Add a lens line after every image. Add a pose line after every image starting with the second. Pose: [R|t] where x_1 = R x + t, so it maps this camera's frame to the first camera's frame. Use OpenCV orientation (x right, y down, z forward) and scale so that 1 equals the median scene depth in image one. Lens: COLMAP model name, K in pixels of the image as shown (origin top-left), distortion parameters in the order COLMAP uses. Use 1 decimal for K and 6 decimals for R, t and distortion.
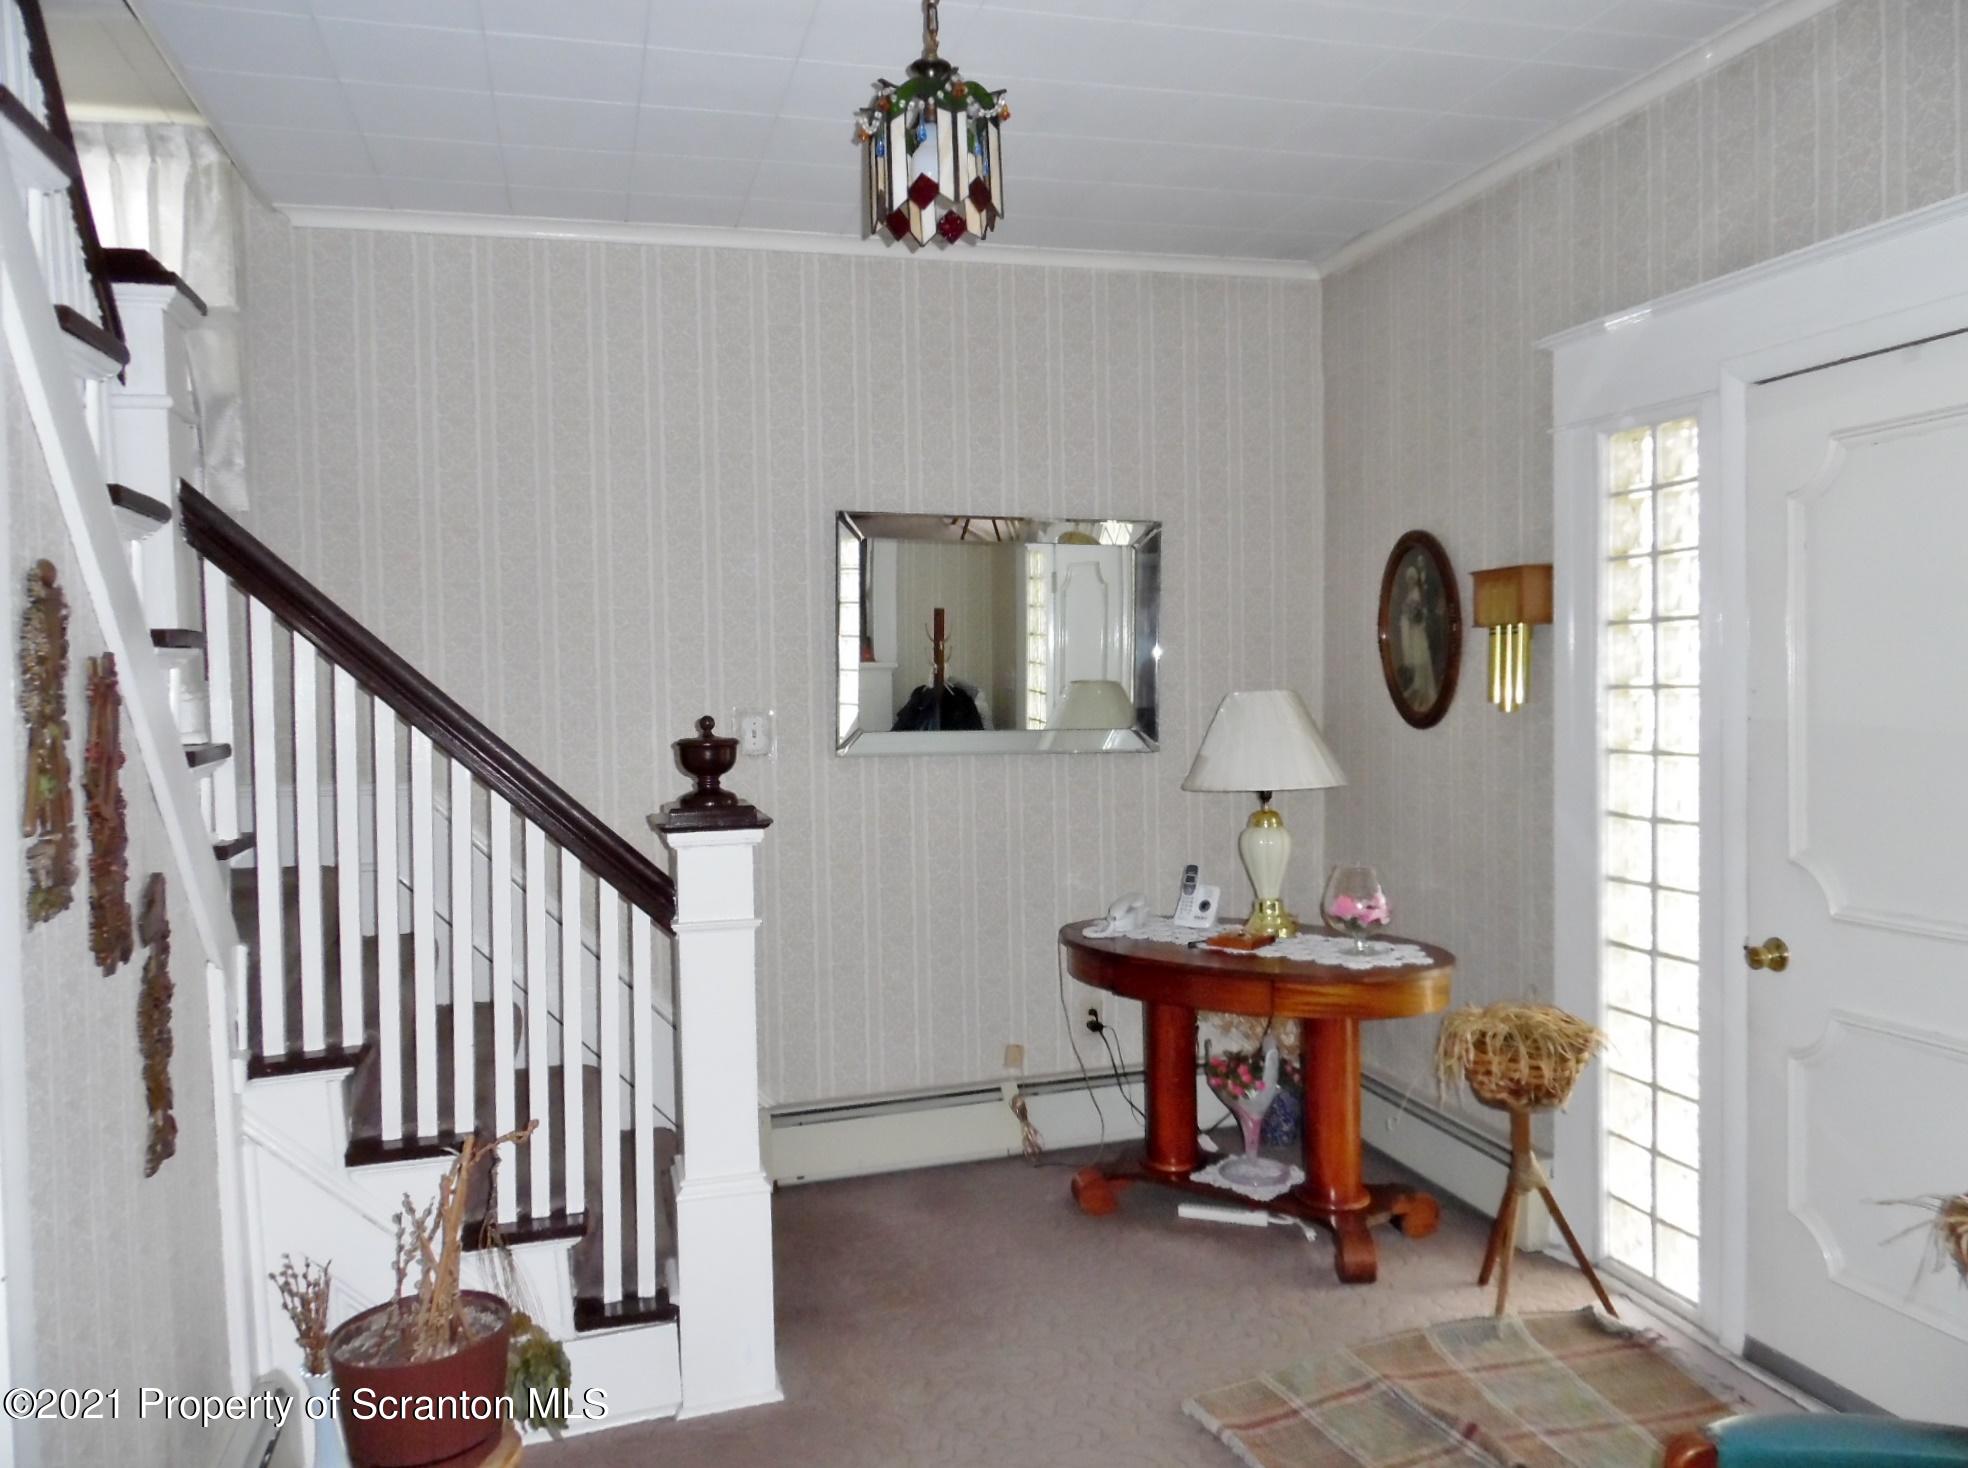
lens RADIAL K [[1403.3, 0, 993.6], [0, 1403.3, 724.4], [0, 0, 1]] dist [-0.012709, -0.012028]
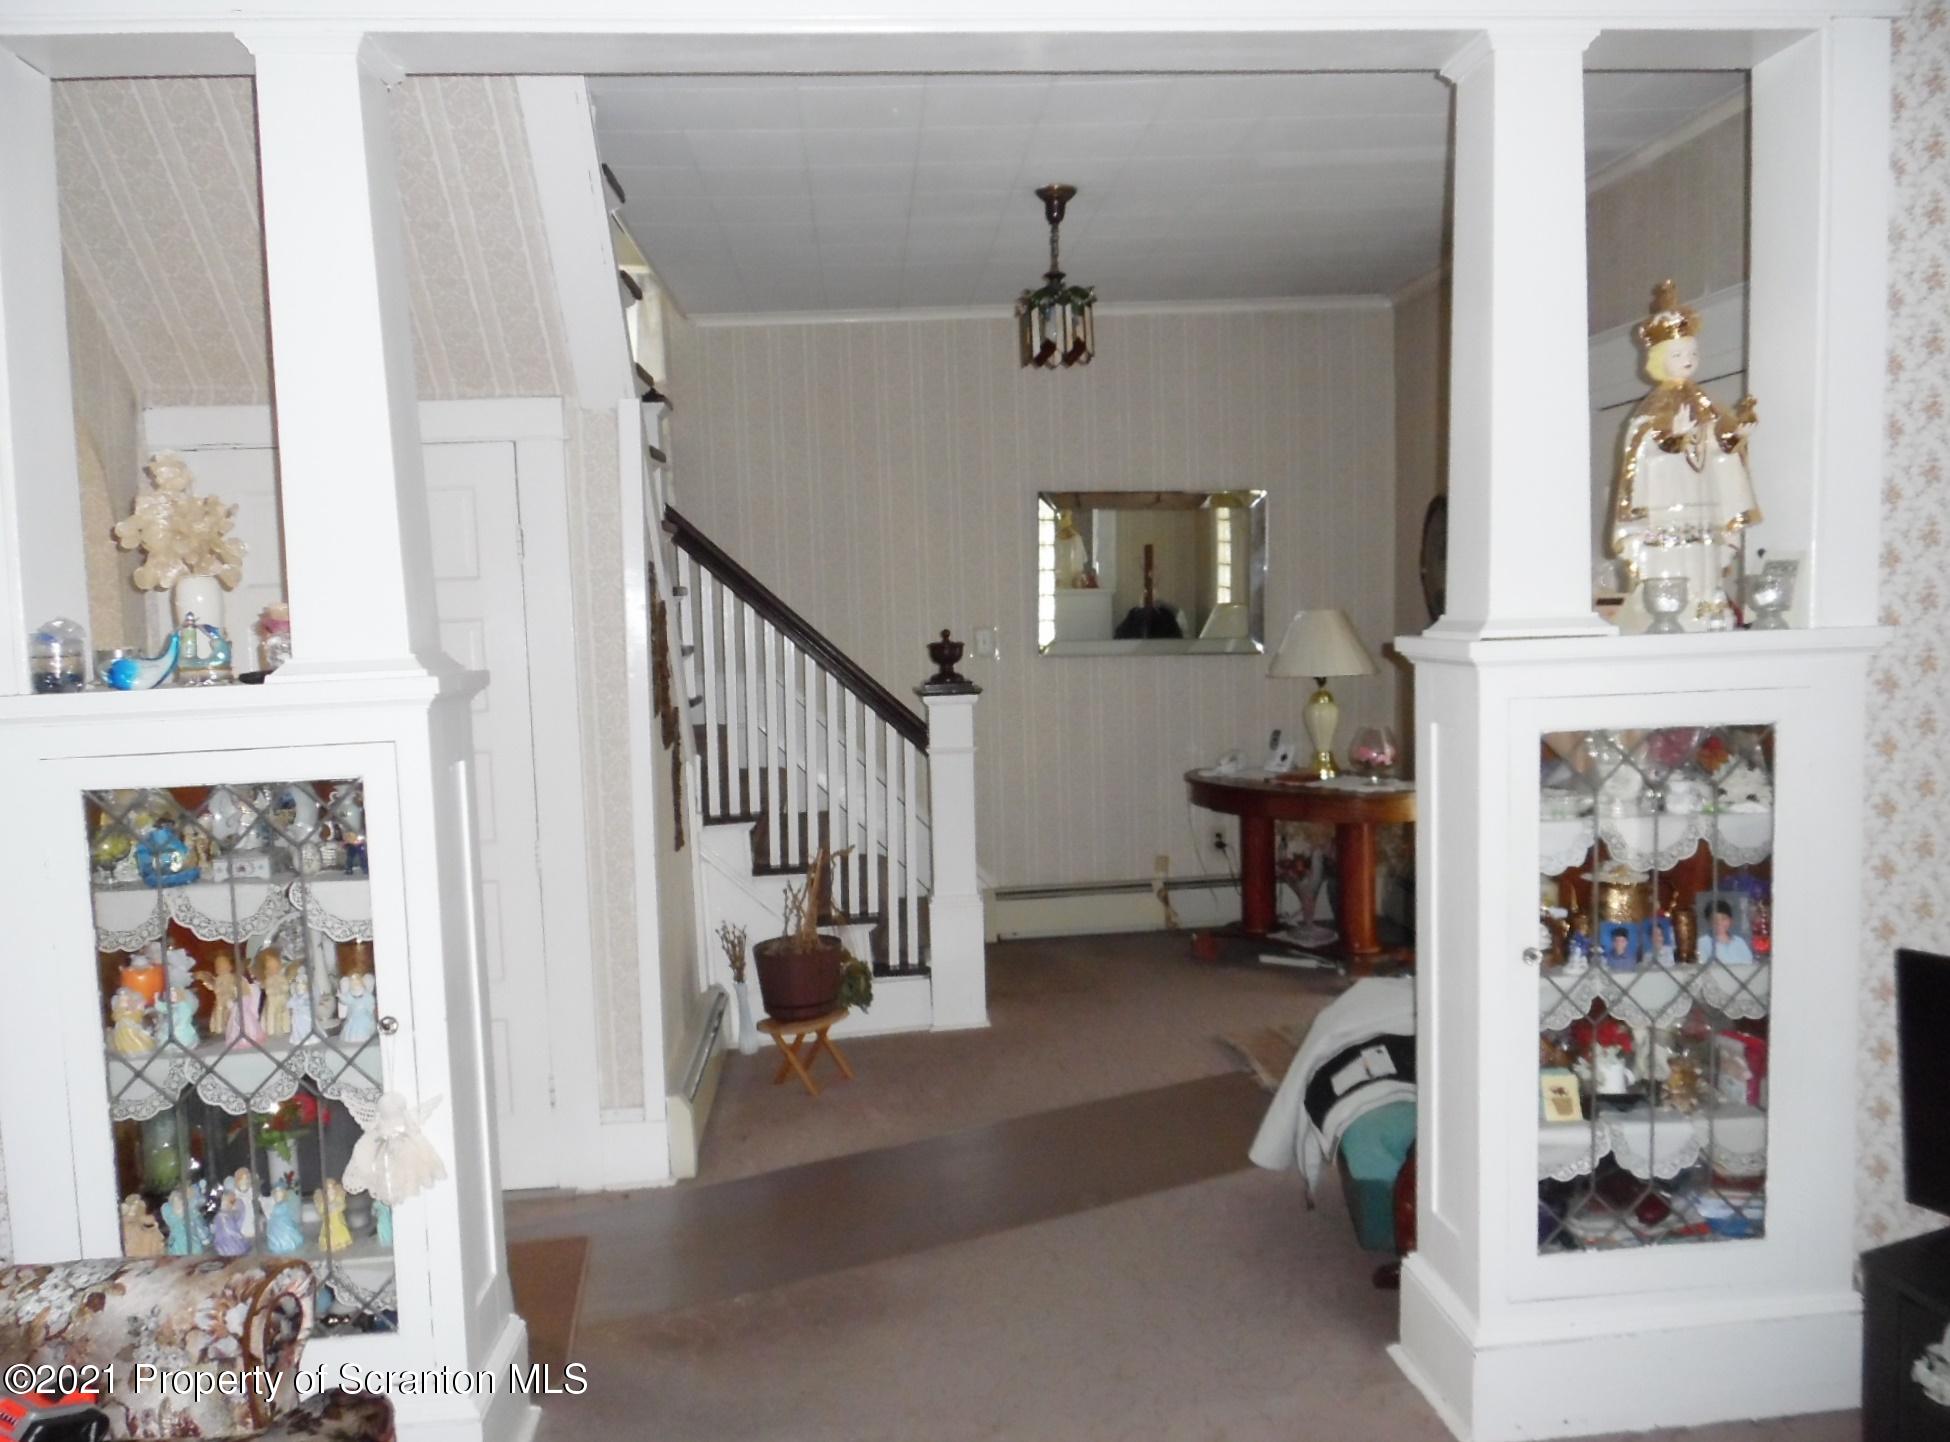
lens RADIAL K [[1390.5, 0, 961.7], [0, 1390.5, 726.5], [0, 0, 1]] dist [-0.012709, -0.012028]
pose [[0.975843, 0.008984, -0.218290, 0.185021], [0.004247, 0.998185, 0.060070, 0.010953], [0.218433, -0.059546, 0.974033, -0.651520]]
